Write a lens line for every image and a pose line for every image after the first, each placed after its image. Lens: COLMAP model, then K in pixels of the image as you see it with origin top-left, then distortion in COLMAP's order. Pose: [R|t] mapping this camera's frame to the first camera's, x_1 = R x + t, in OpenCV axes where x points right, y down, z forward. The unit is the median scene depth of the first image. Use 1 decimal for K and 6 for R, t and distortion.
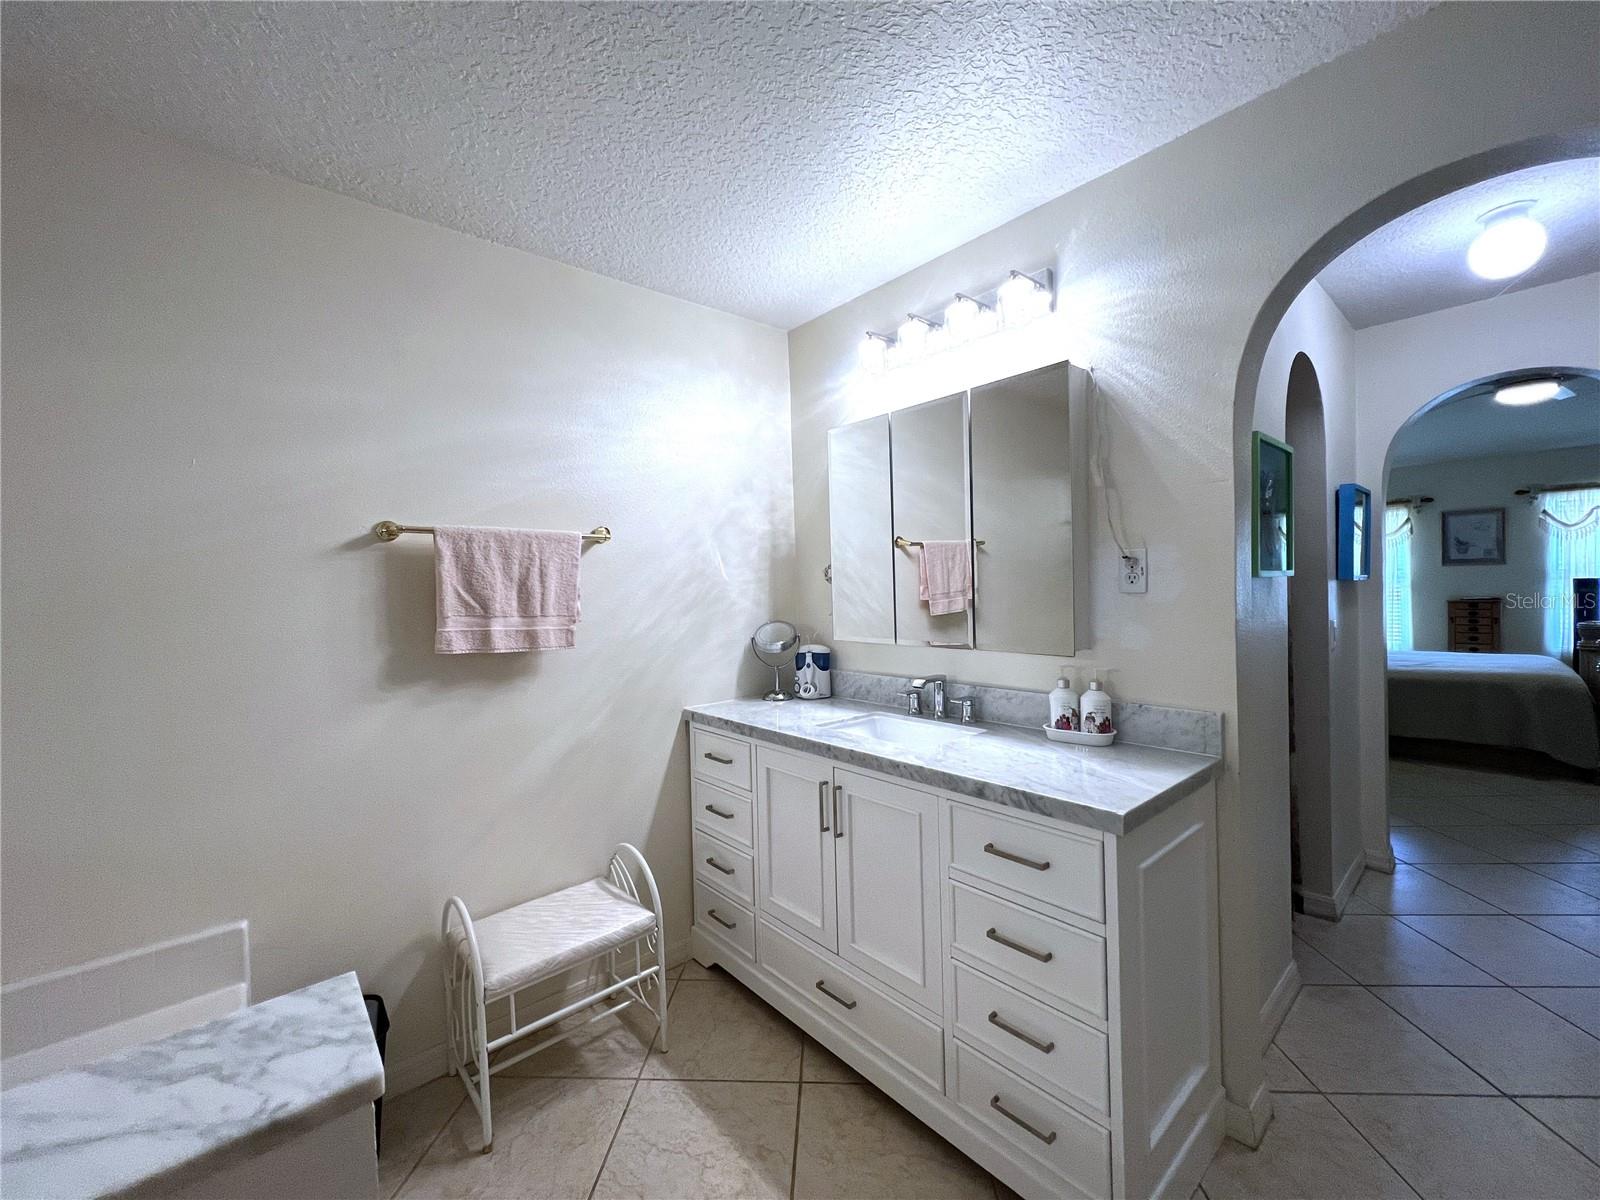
lens RADIAL K [[634.2, 0, 802.4], [0, 634.2, 596.1], [0, 0, 1]] dist [0.005921, -0.001287]
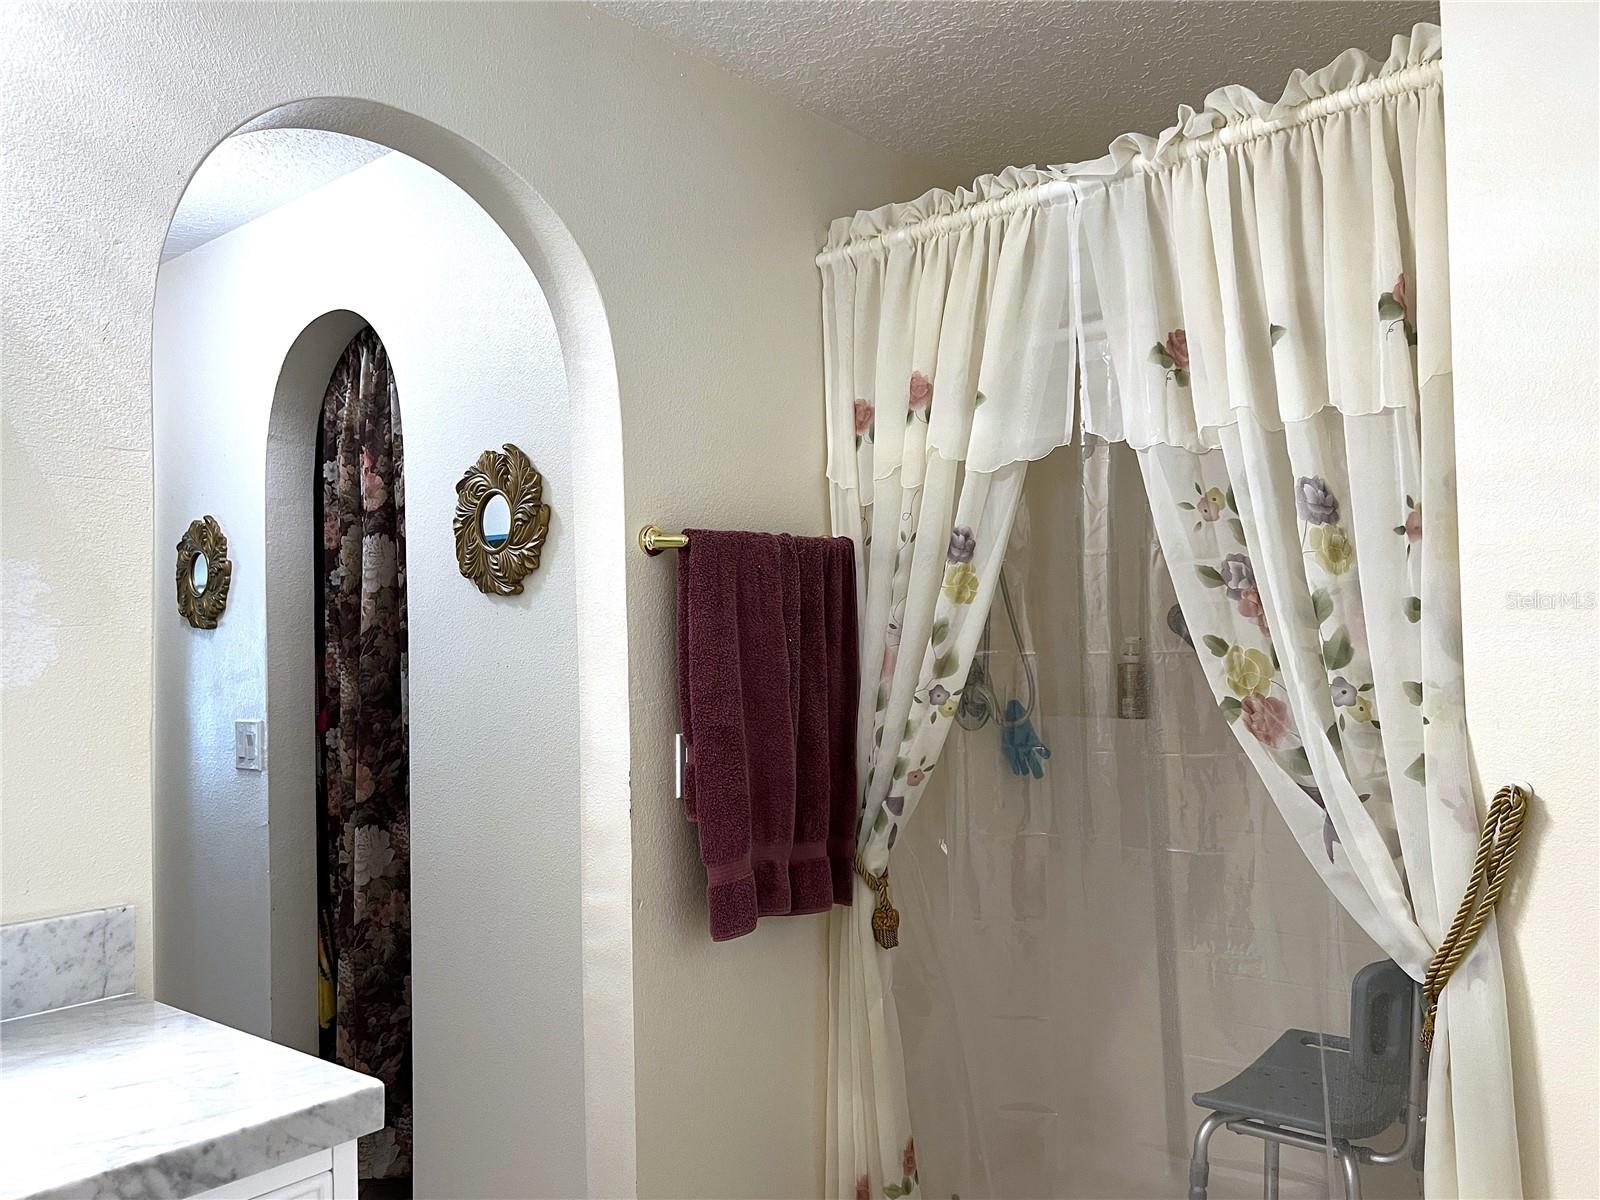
lens RADIAL K [[1201.2, 0, 831.2], [0, 1201.2, 605.2], [0, 0, 1]] dist [0.056415, -0.052623]
pose [[-0.141998, 0.070553, 0.987349, -0.326368], [0.037266, 0.997131, -0.065893, 0.025530], [-0.989165, 0.027438, -0.144220, 0.484889]]
